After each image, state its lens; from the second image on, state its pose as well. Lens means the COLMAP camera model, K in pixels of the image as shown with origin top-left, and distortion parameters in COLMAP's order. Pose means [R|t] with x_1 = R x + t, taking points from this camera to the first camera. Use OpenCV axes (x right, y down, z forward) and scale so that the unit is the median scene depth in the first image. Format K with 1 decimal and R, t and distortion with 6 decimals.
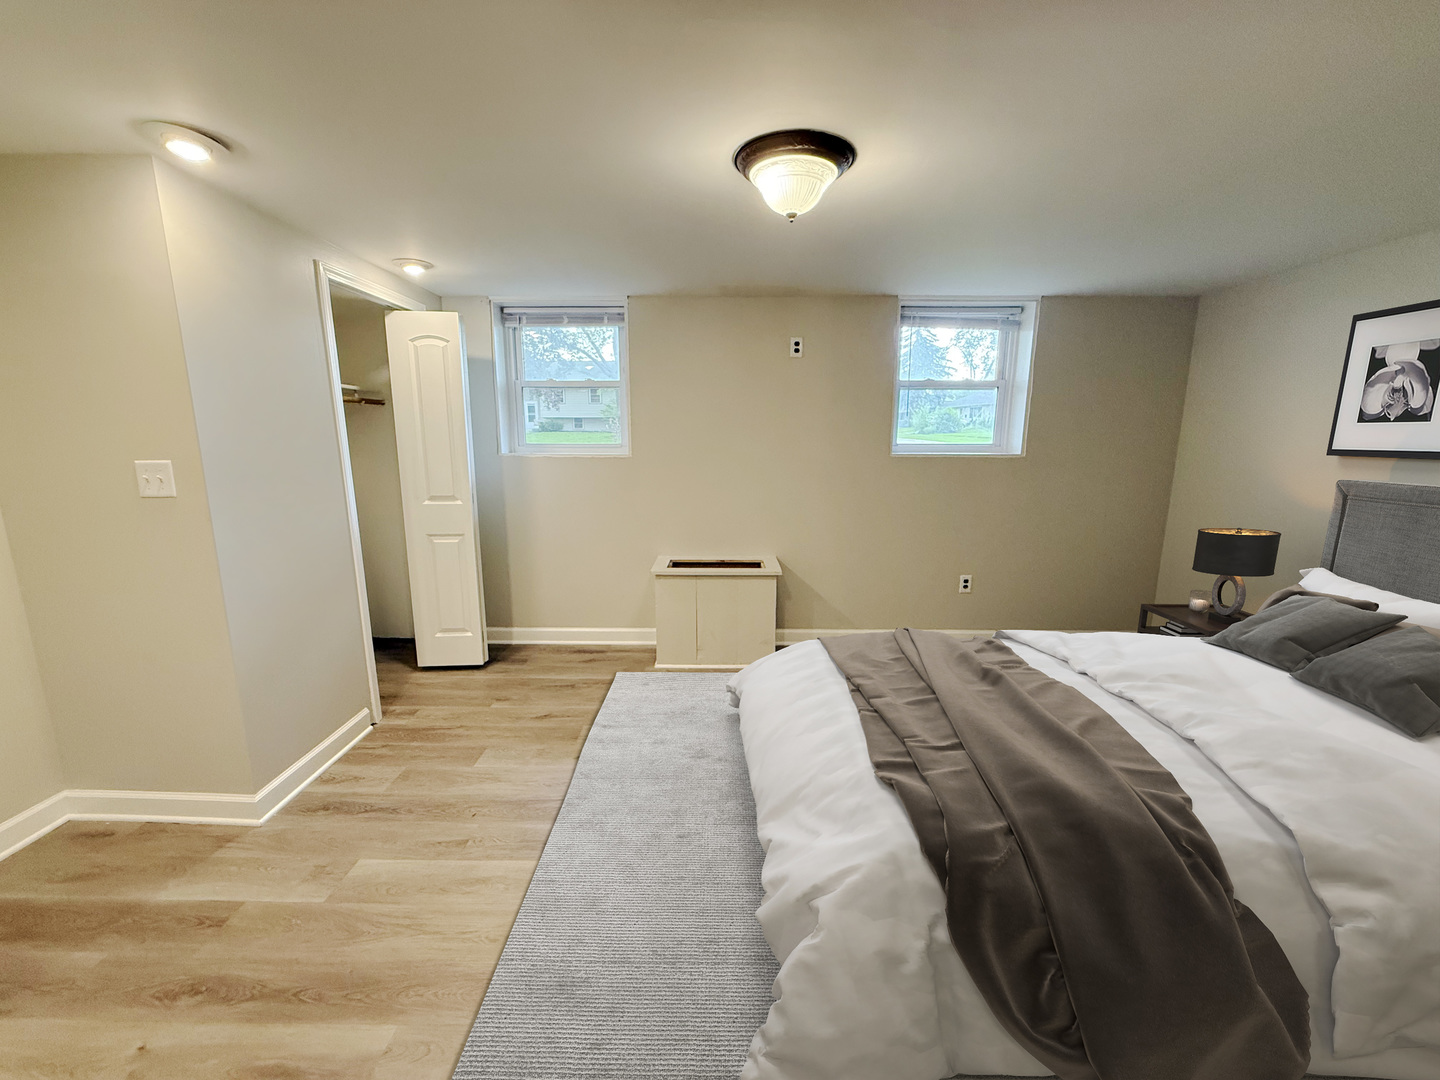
lens RADIAL K [[591.4, 0, 720.0], [0, 591.4, 540.0], [0, 0, 1]] dist [-0.004743, 0.000130]
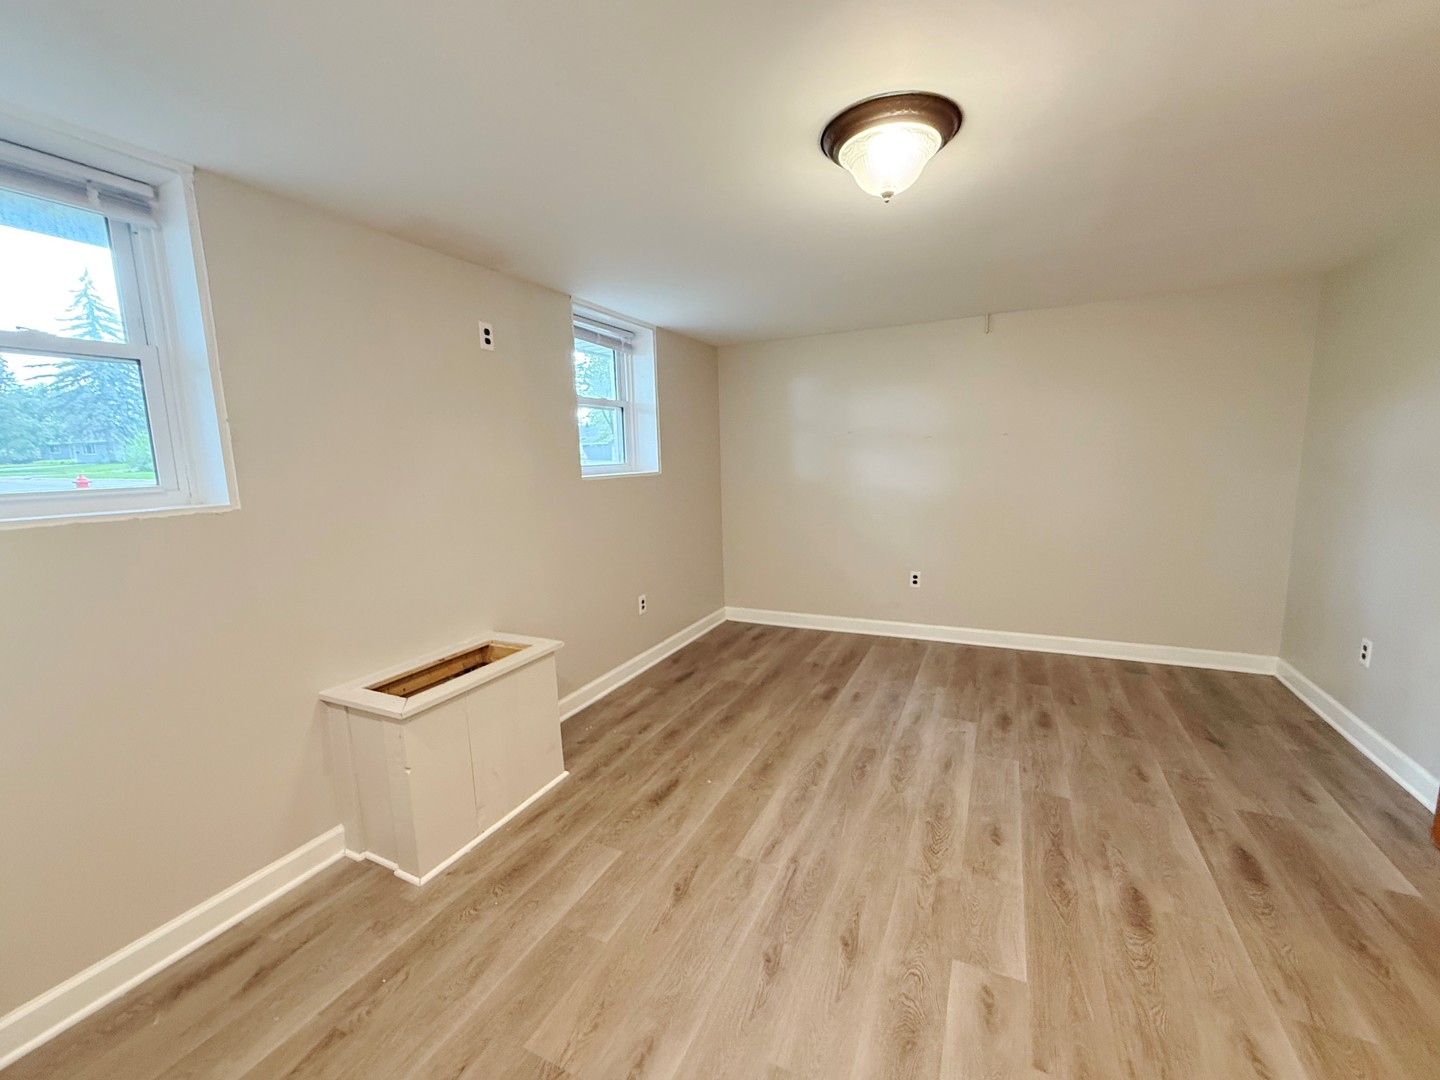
lens RADIAL K [[591.4, 0, 720.0], [0, 591.4, 540.0], [0, 0, 1]] dist [-0.004743, 0.000130]
pose [[0.419124, -0.142975, 0.896601, -0.426268], [0.192609, 0.979048, 0.066085, -0.076060], [-0.887264, 0.144995, 0.437880, 0.464970]]
